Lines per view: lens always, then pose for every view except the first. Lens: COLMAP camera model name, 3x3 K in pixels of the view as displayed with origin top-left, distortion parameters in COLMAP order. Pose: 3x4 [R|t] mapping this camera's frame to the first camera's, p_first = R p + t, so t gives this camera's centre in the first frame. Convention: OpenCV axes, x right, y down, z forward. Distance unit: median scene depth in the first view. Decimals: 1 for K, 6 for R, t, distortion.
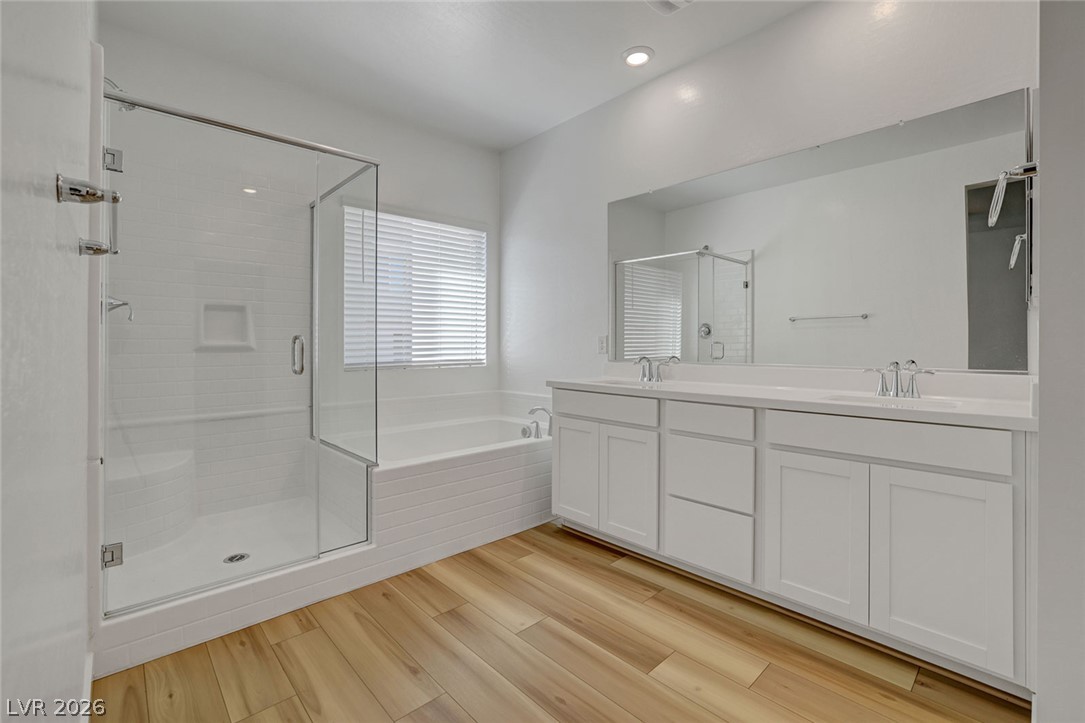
lens RADIAL K [[476.2, 0, 538.8], [0, 476.2, 340.2], [0, 0, 1]] dist [-0.026987, 0.002976]
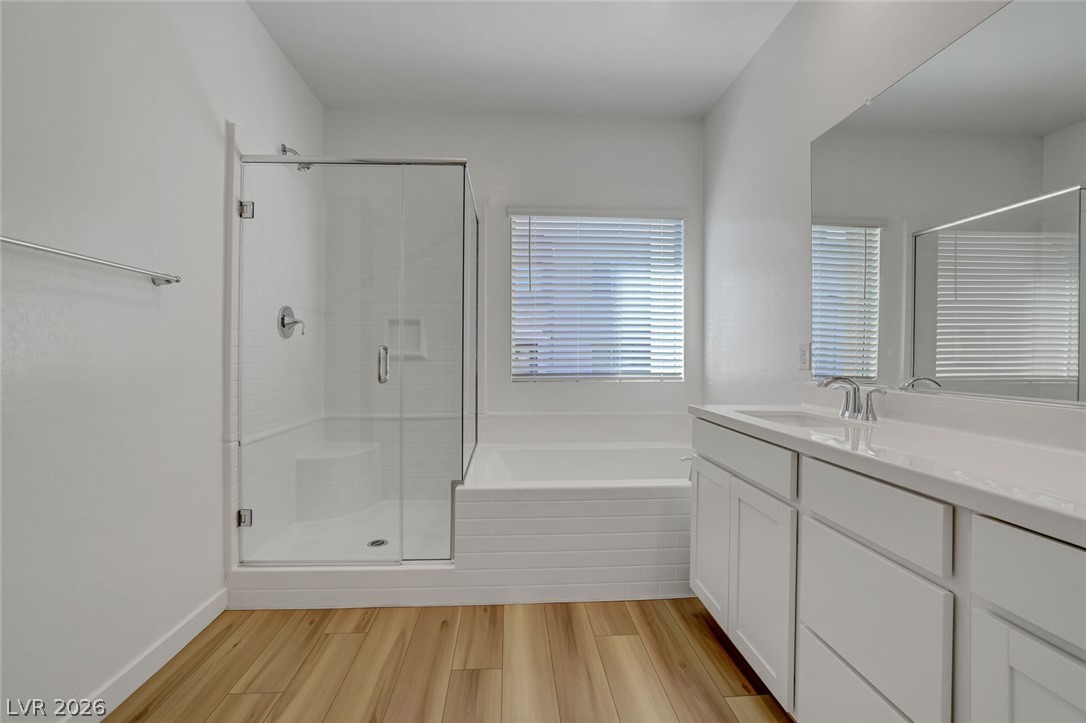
lens RADIAL K [[476.6, 0, 542.7], [0, 476.6, 351.0], [0, 0, 1]] dist [-0.026987, 0.002976]
pose [[0.774978, -0.000725, -0.631988, 0.337604], [0.000604, 1.000000, -0.000407, 0.002445], [0.631989, -0.000067, 0.774978, 0.324263]]
